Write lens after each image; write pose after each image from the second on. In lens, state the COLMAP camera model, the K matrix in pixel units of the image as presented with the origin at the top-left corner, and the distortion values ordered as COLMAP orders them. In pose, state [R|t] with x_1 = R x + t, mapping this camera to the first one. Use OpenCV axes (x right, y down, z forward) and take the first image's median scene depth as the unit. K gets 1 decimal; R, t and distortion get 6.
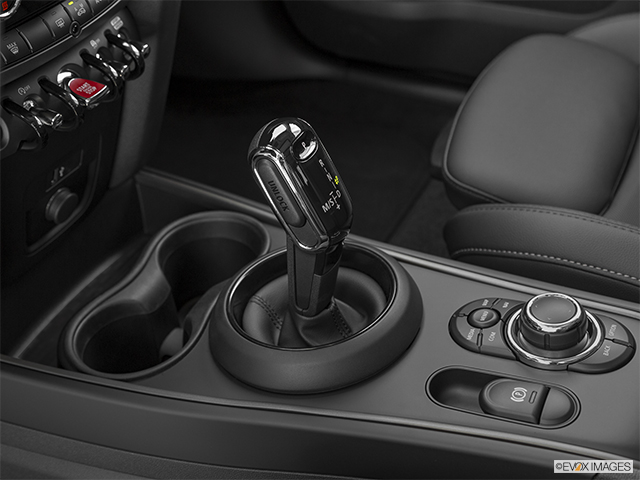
lens RADIAL K [[850.5, 0, 320.0], [0, 850.5, 240.0], [0, 0, 1]] dist [0.000813, -0.007652]
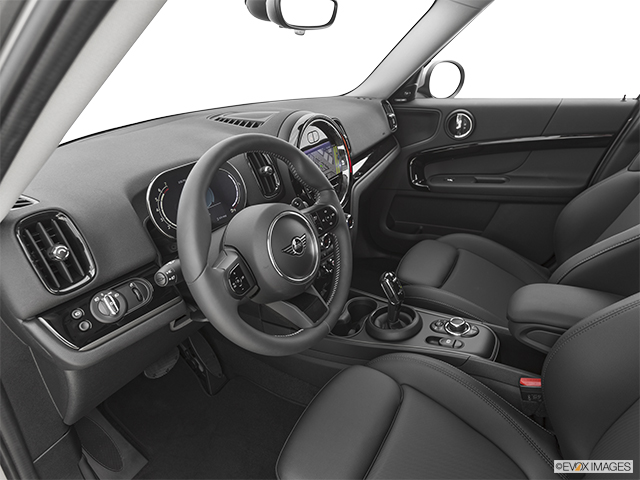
lens RADIAL K [[376.0, 0, 320.0], [0, 376.0, 240.0], [0, 0, 1]] dist [-0.000288, -0.000028]
pose [[0.991917, 0.014905, -0.126011, -0.127738], [-0.042145, 0.975399, -0.216380, 0.104921], [0.119686, 0.219942, 0.968143, -0.758525]]
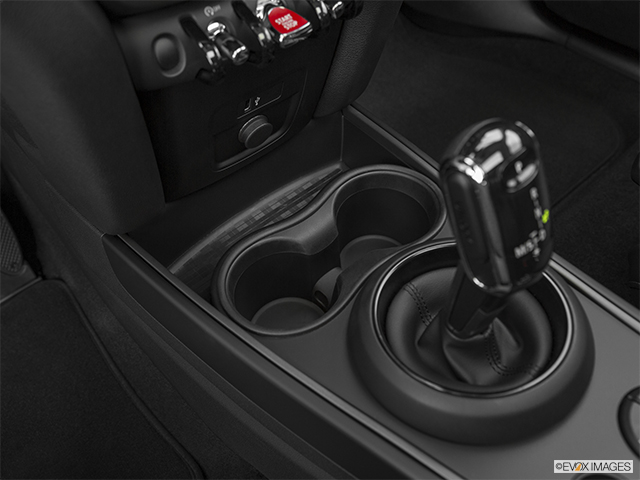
lens RADIAL K [[548.1, 0, 320.0], [0, 548.1, 240.0], [0, 0, 1]] dist [-0.006374, -0.003496]
pose [[0.921477, 0.301534, -0.244862, -0.036393], [-0.241487, 0.938470, 0.246896, -0.111531], [0.304243, -0.168378, 0.937595, 0.432780]]
